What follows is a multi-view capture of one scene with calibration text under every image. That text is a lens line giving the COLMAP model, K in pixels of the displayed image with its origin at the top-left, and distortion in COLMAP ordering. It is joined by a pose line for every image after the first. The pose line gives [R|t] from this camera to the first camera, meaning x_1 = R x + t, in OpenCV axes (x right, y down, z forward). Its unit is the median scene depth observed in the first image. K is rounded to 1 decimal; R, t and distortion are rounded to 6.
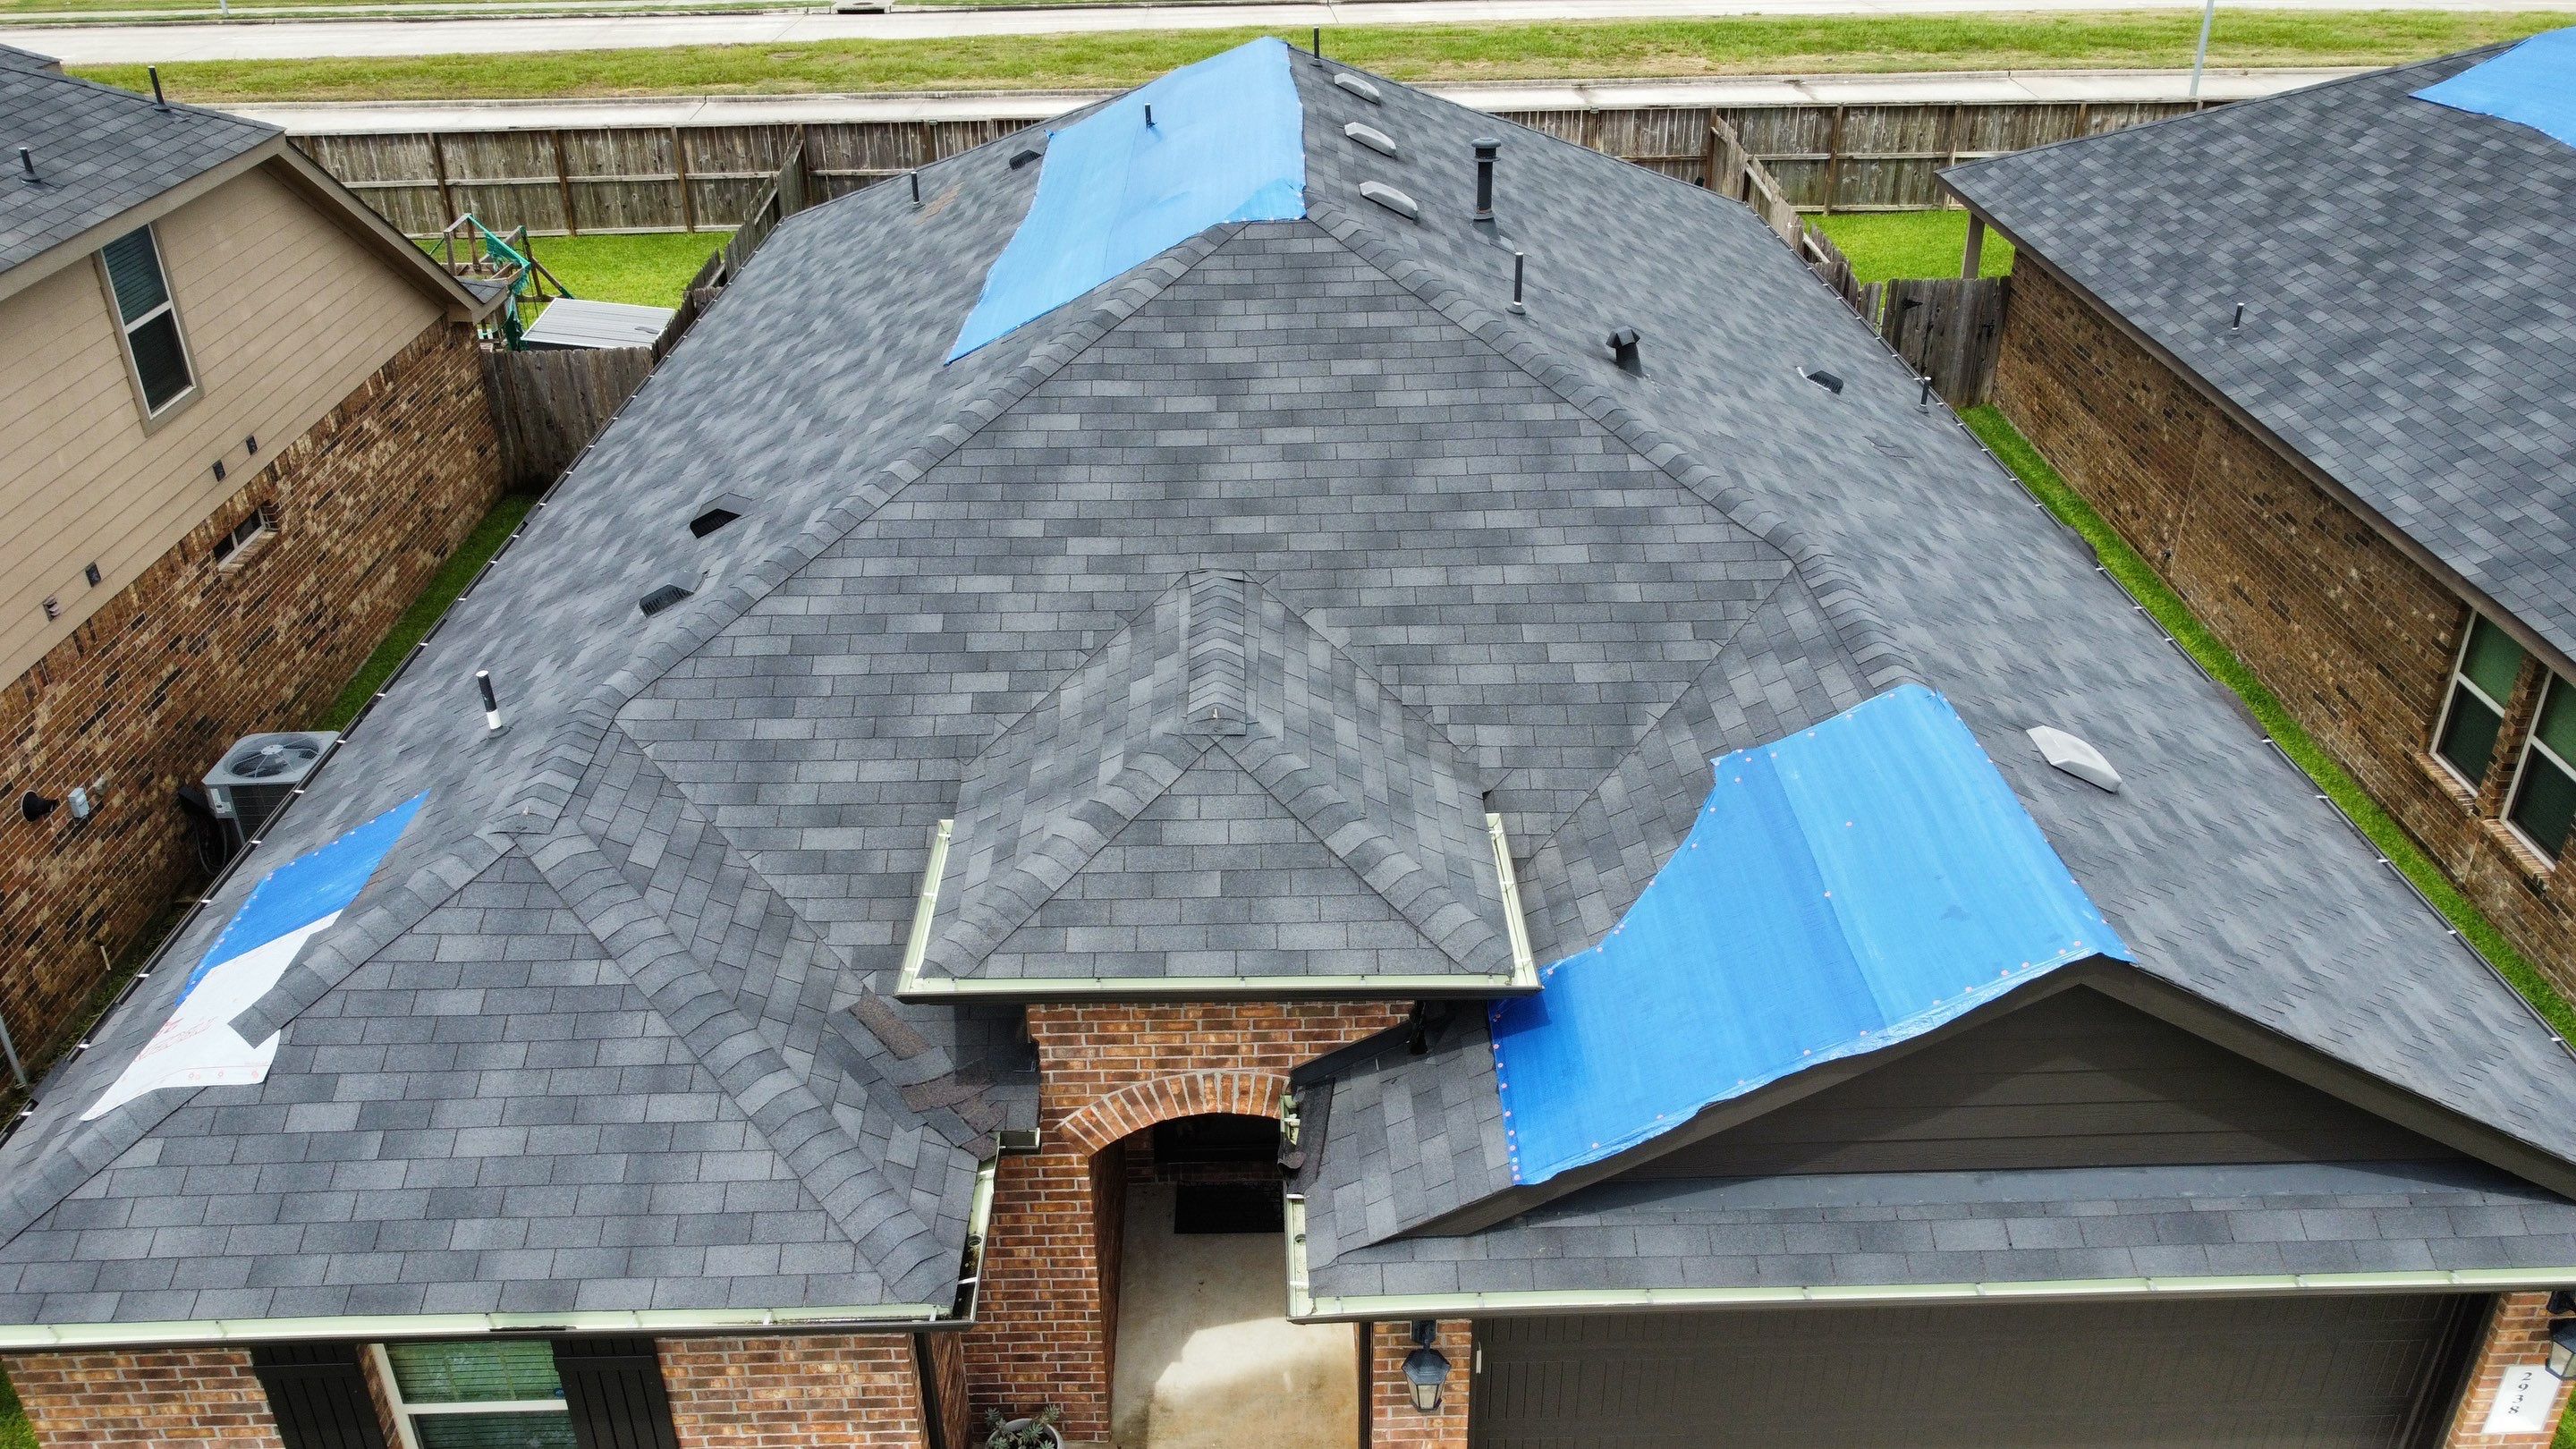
lens RADIAL K [[1964.5, 0, 1296.9], [0, 1964.5, 725.2], [0, 0, 1]] dist [-0.000795, -0.006915]
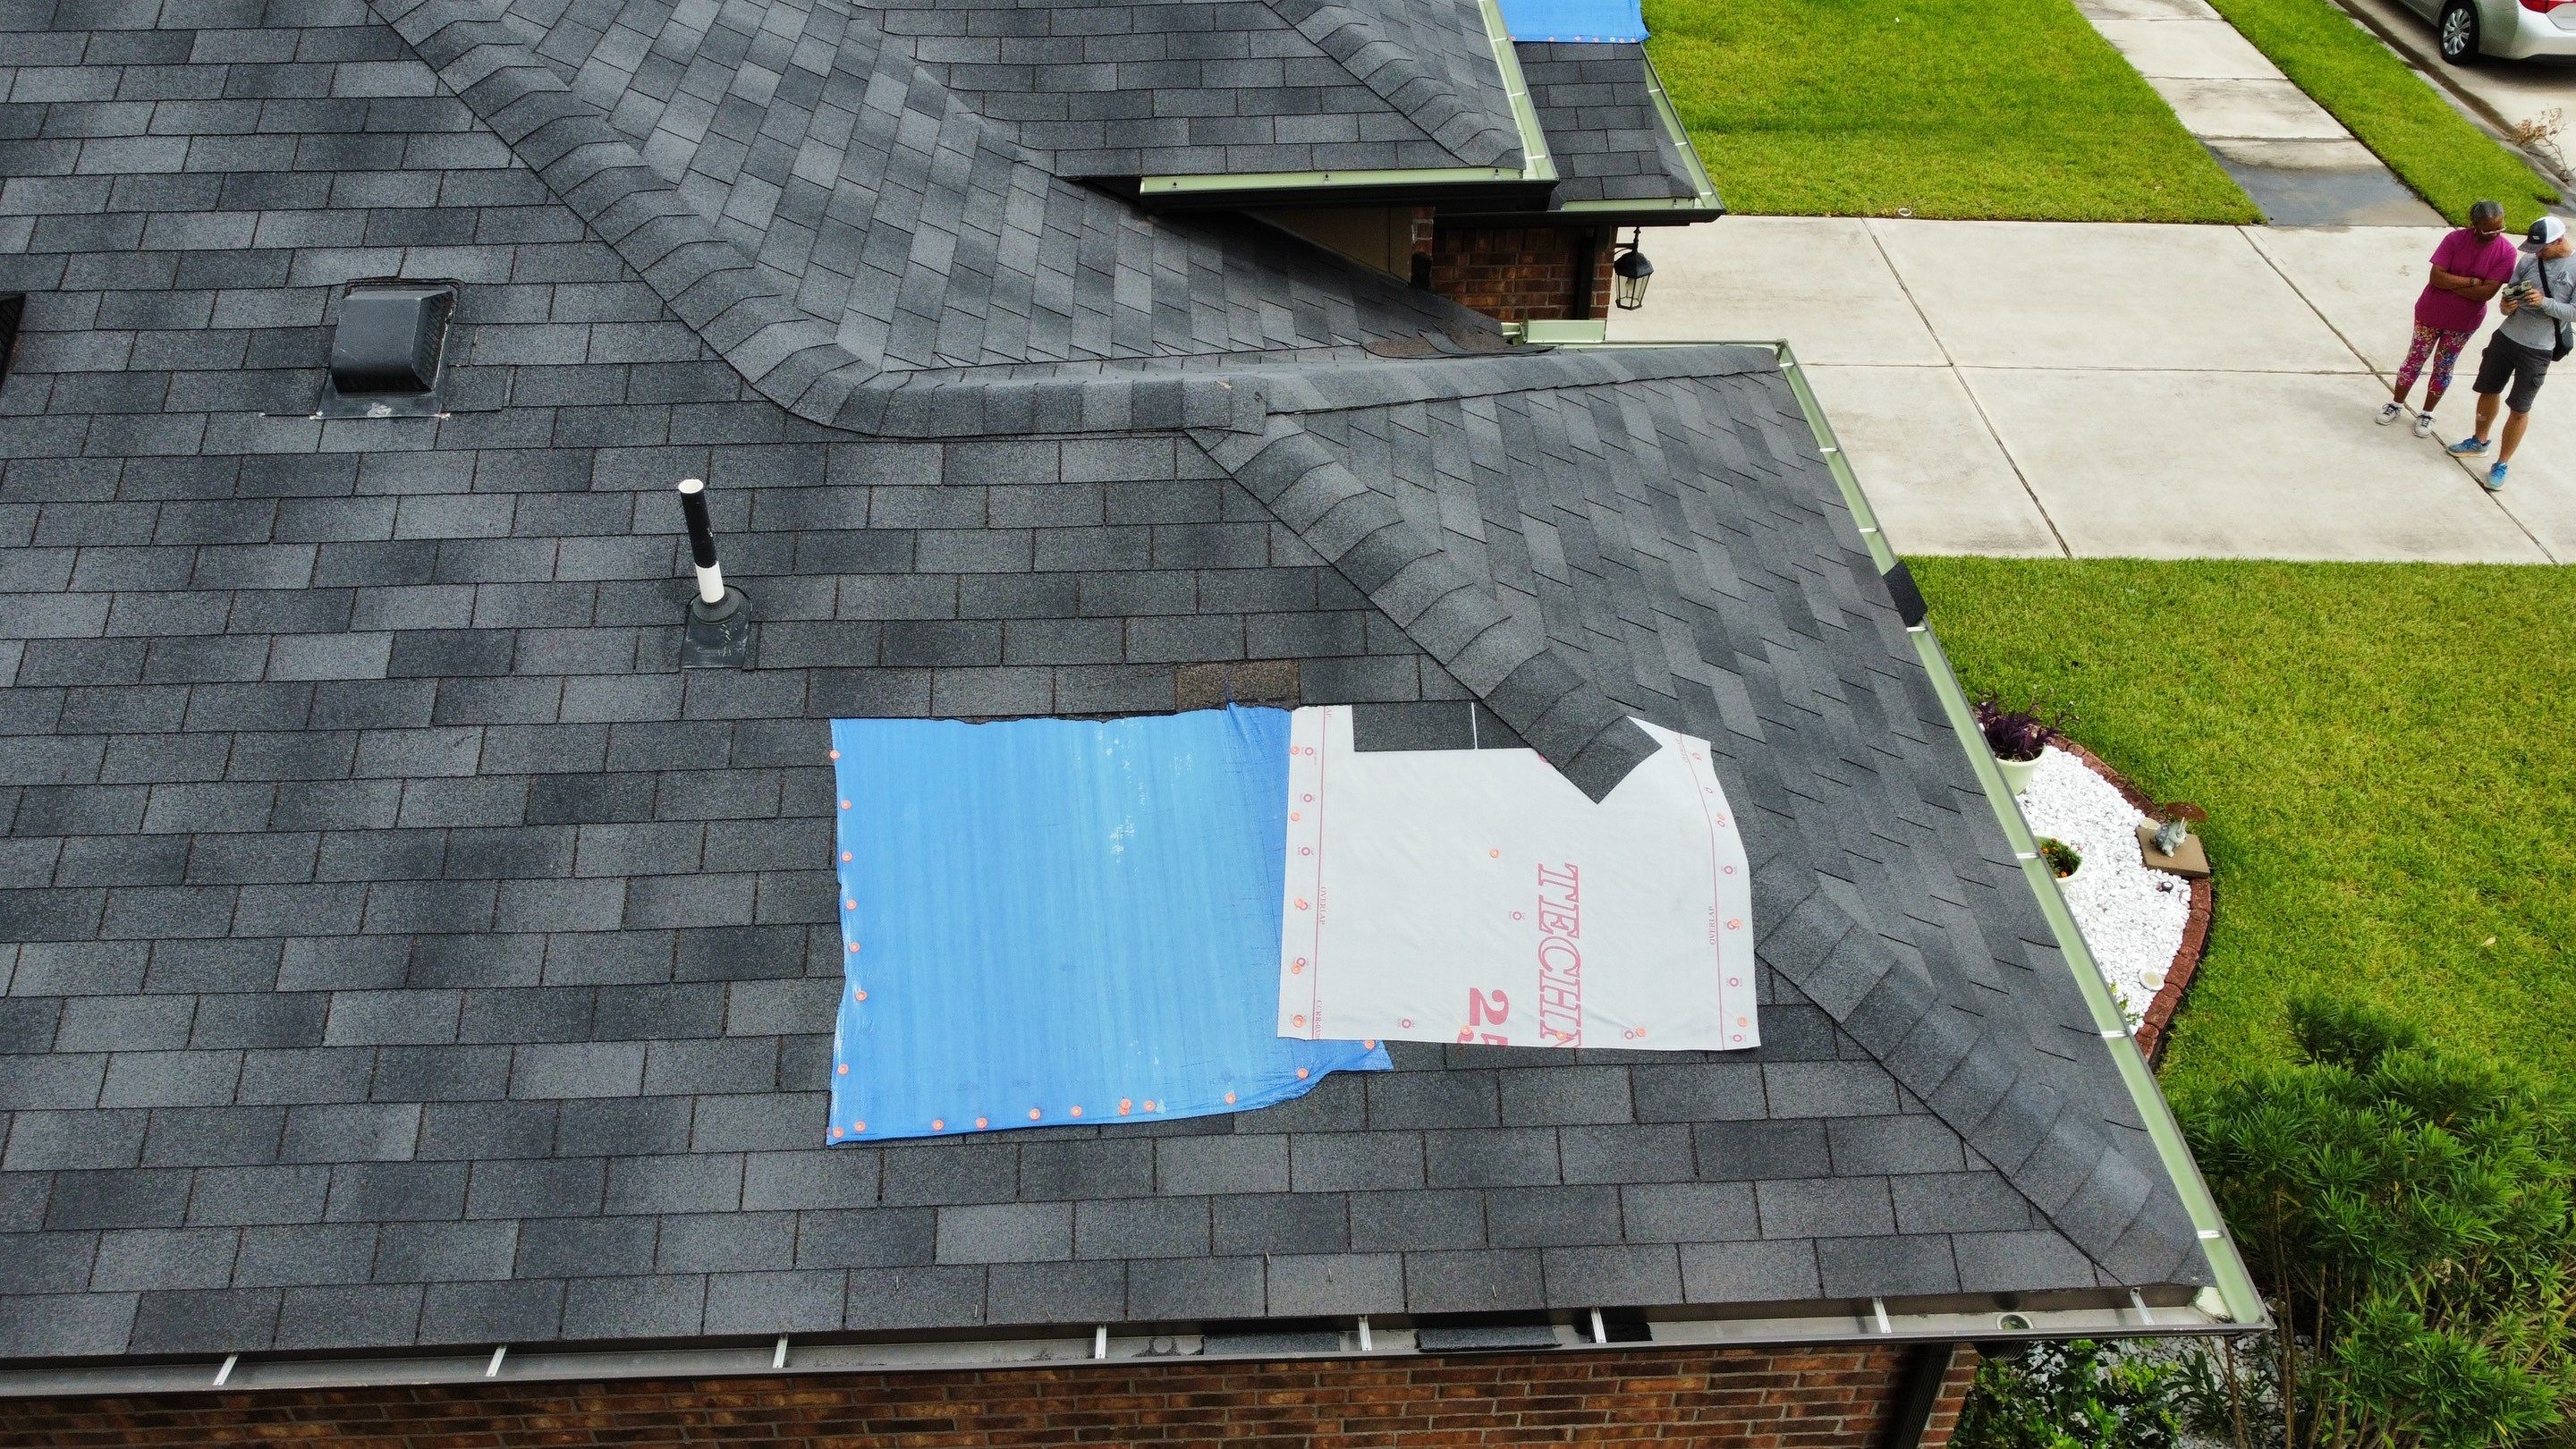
lens RADIAL K [[1964.5, 0, 1295.7], [0, 1964.5, 730.5], [0, 0, 1]] dist [-0.000795, -0.006915]
pose [[-0.013539, -0.615261, 0.788207, -0.785207], [0.463721, 0.694520, 0.550095, -0.166333], [-0.885878, 0.372956, 0.275906, 0.744530]]
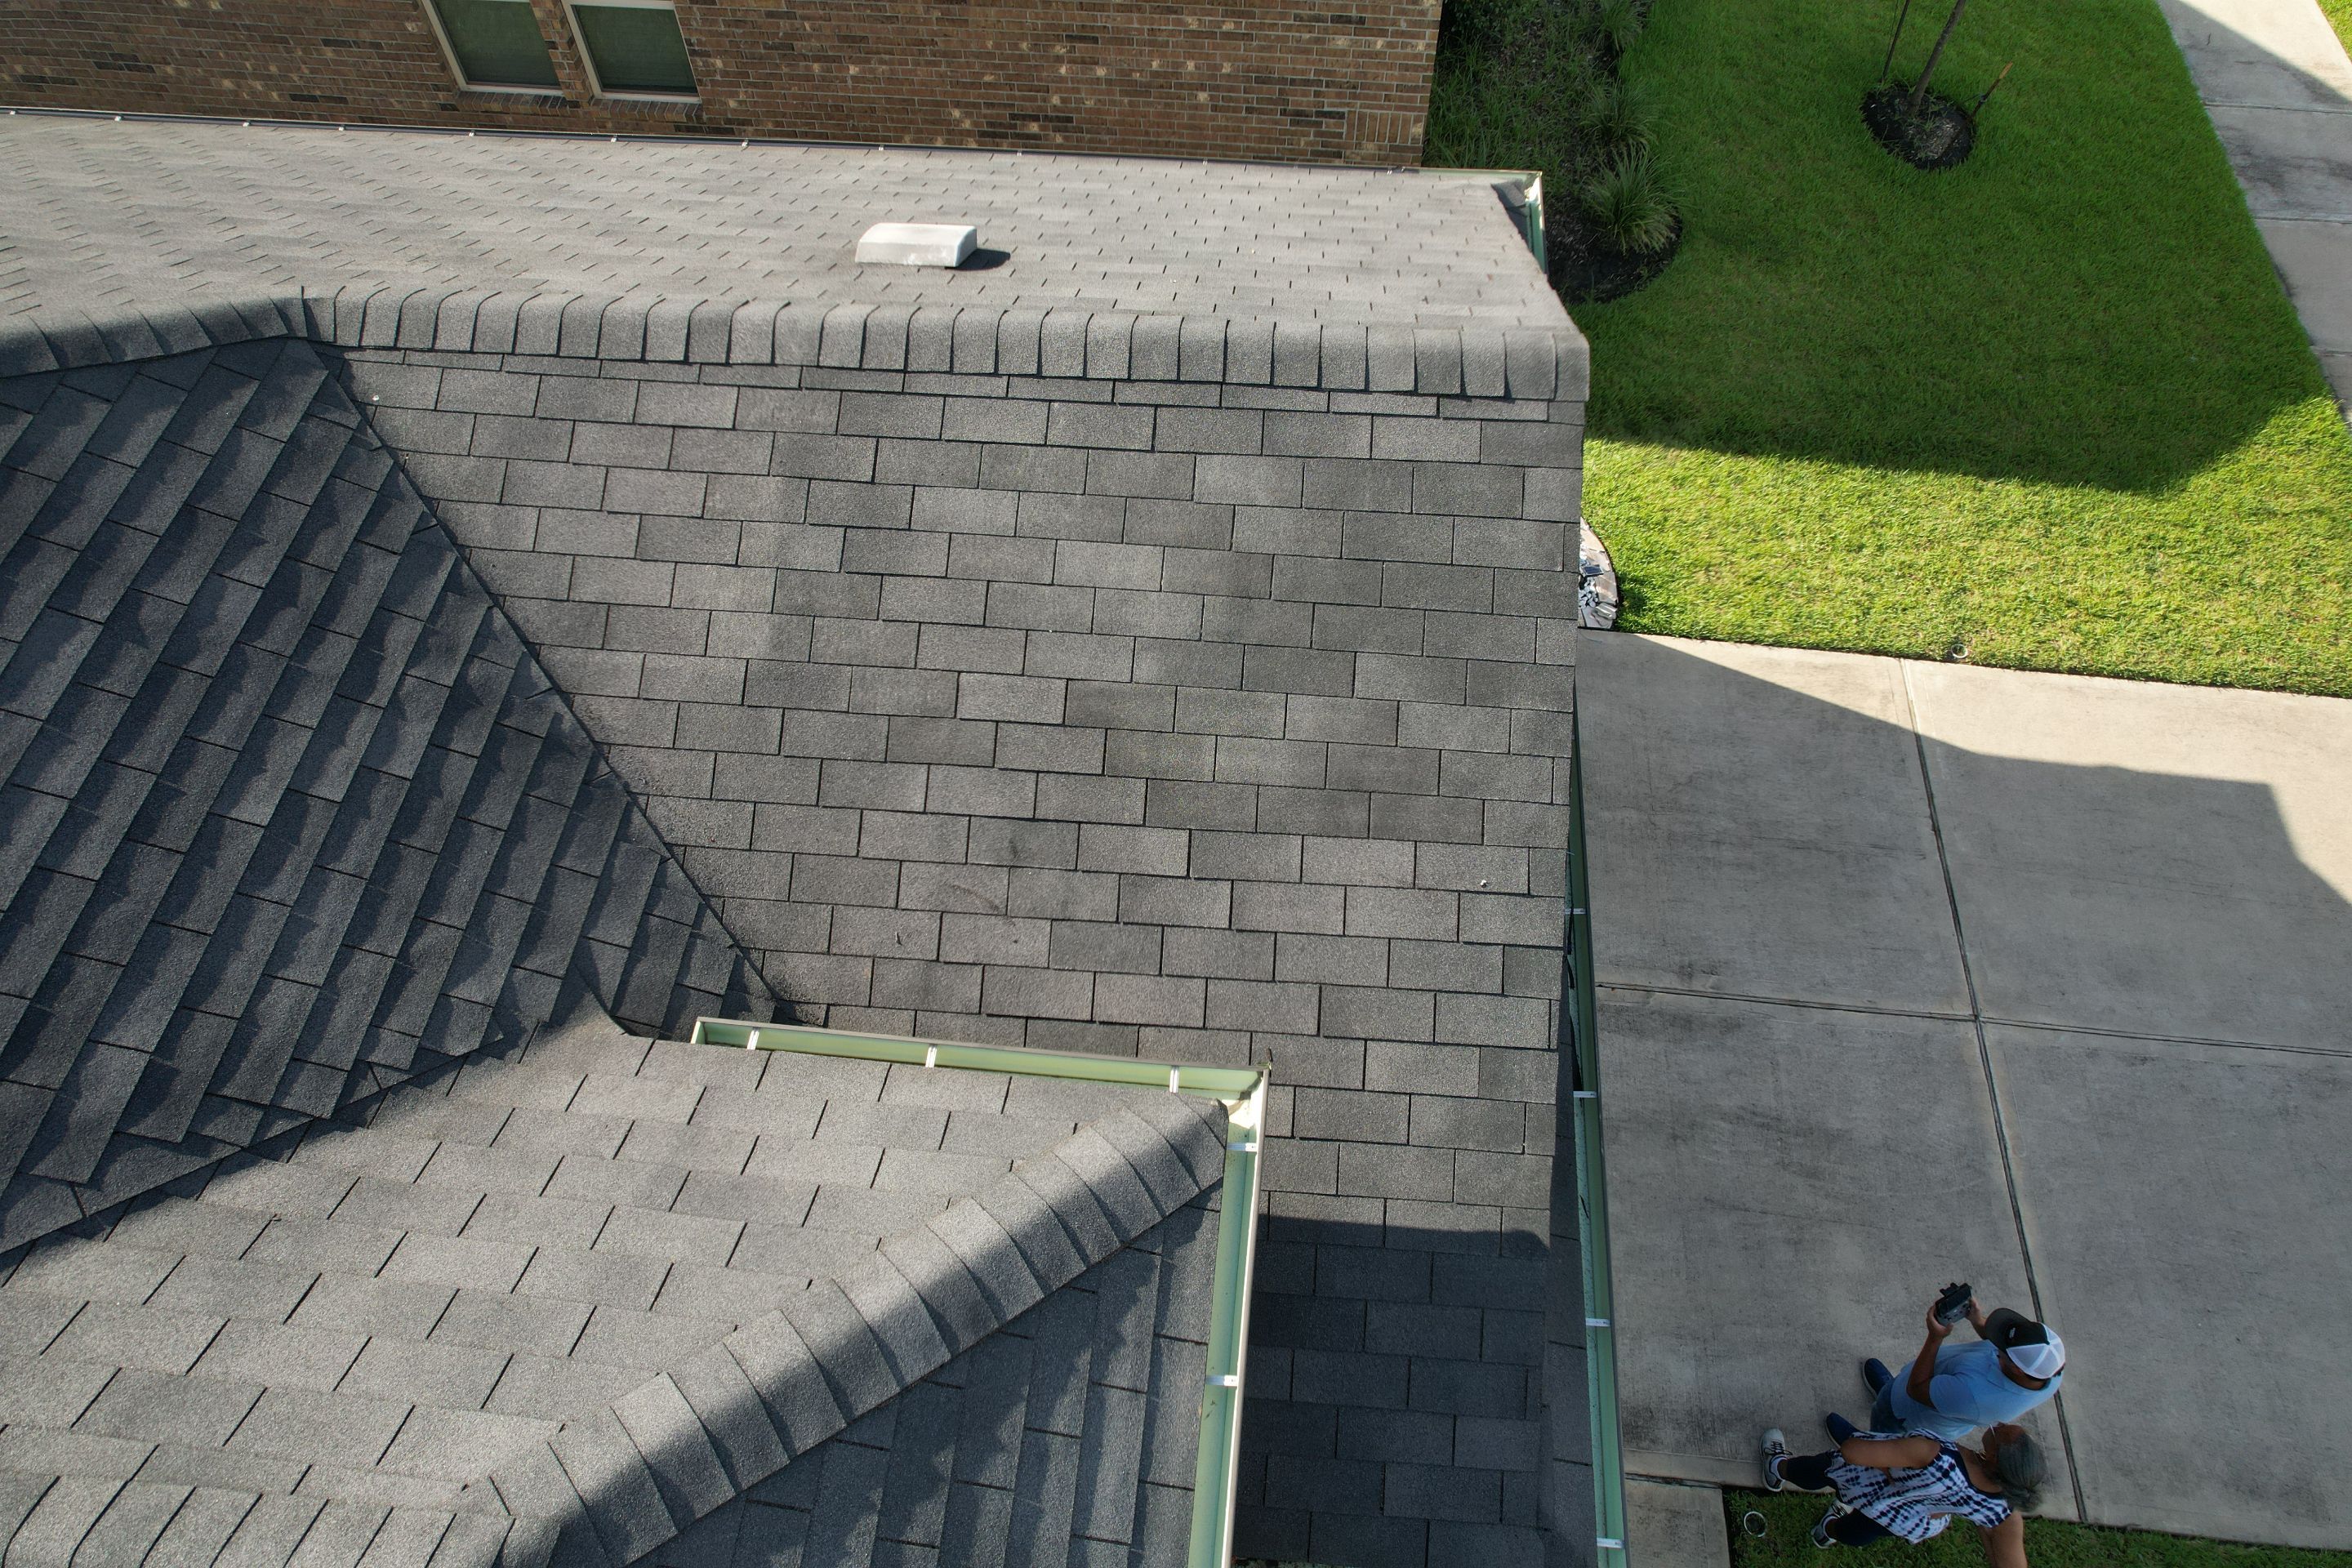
lens RADIAL K [[1500.1, 0, 1175.9], [0, 1500.1, 793.1], [0, 0, 1]] dist [-0.068603, 0.063195]
pose [[0.116623, -0.826174, 0.551213, -0.044180], [0.474150, 0.533983, 0.700031, -0.184146], [-0.872686, 0.179718, 0.454005, 0.632053]]
